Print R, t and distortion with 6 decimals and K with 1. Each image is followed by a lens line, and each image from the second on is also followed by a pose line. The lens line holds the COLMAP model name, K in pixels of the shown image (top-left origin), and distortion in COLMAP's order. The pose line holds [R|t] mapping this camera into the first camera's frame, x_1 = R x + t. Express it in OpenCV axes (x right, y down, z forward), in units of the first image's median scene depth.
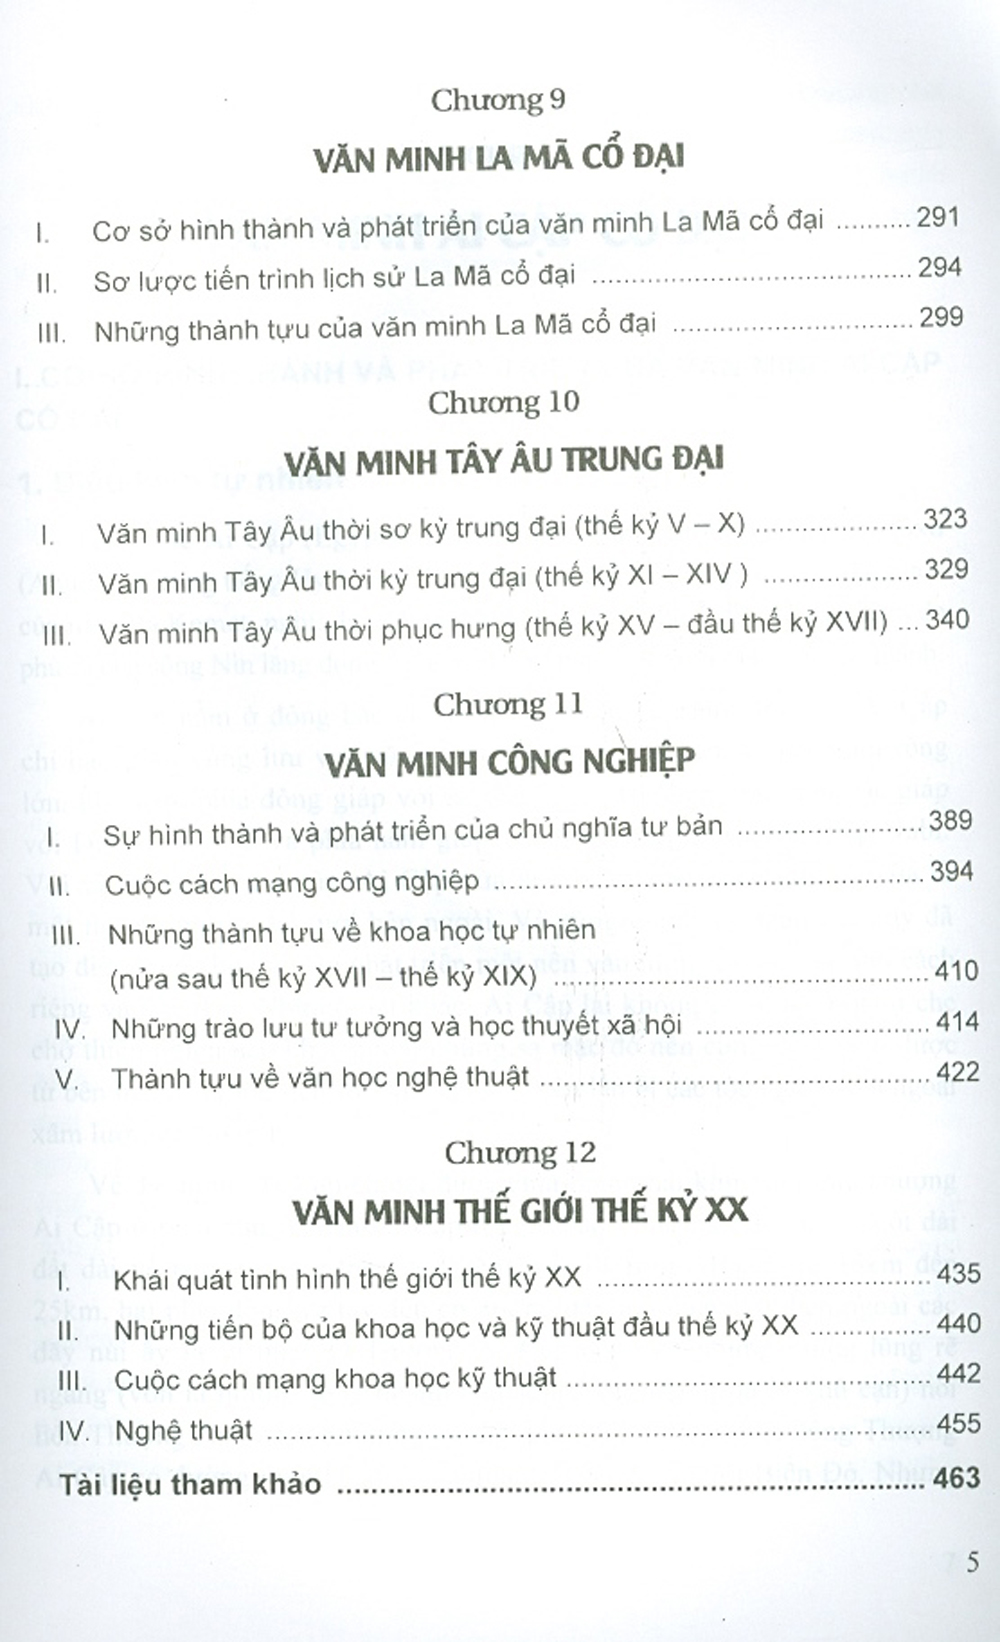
lens RADIAL K [[653.6, 0, 612.0], [0, 653.6, 821.1], [0, 0, 1]] dist [0.008854, 0.000528]
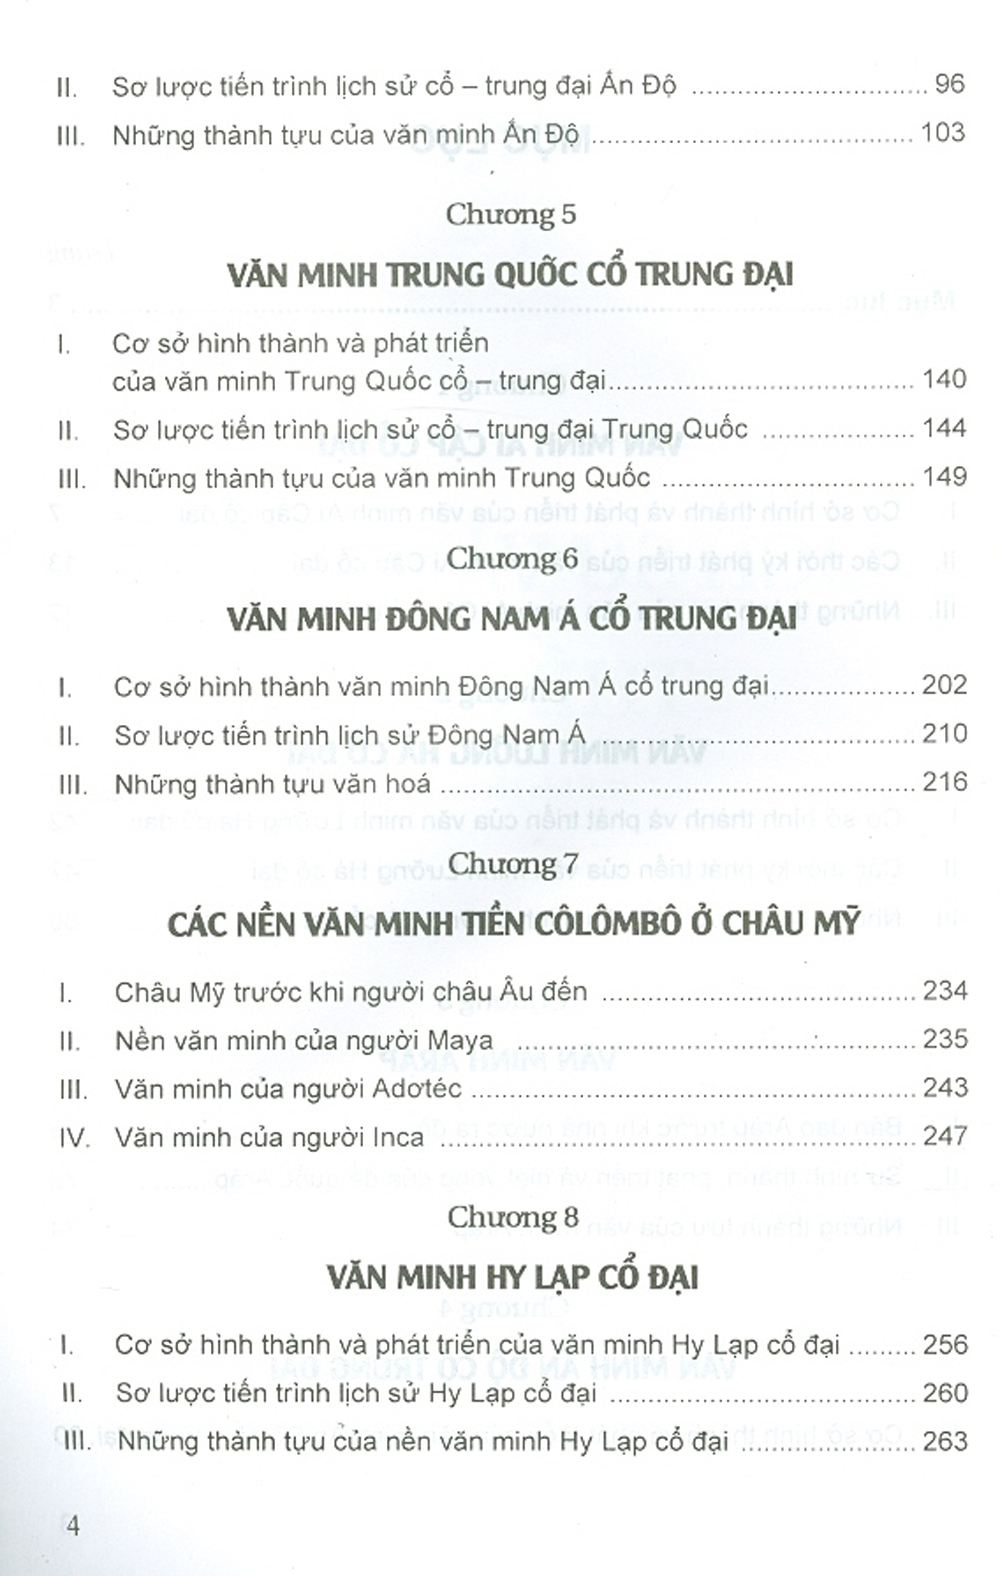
lens RADIAL K [[649.9, 0, 616.0], [0, 649.9, 787.2], [0, 0, 1]] dist [0.023558, -0.013692]
pose [[0.999946, 0.000352, -0.010390, -0.002987], [-0.000365, 0.999999, -0.001229, -0.739617], [0.010390, 0.001233, 0.999945, 0.001932]]
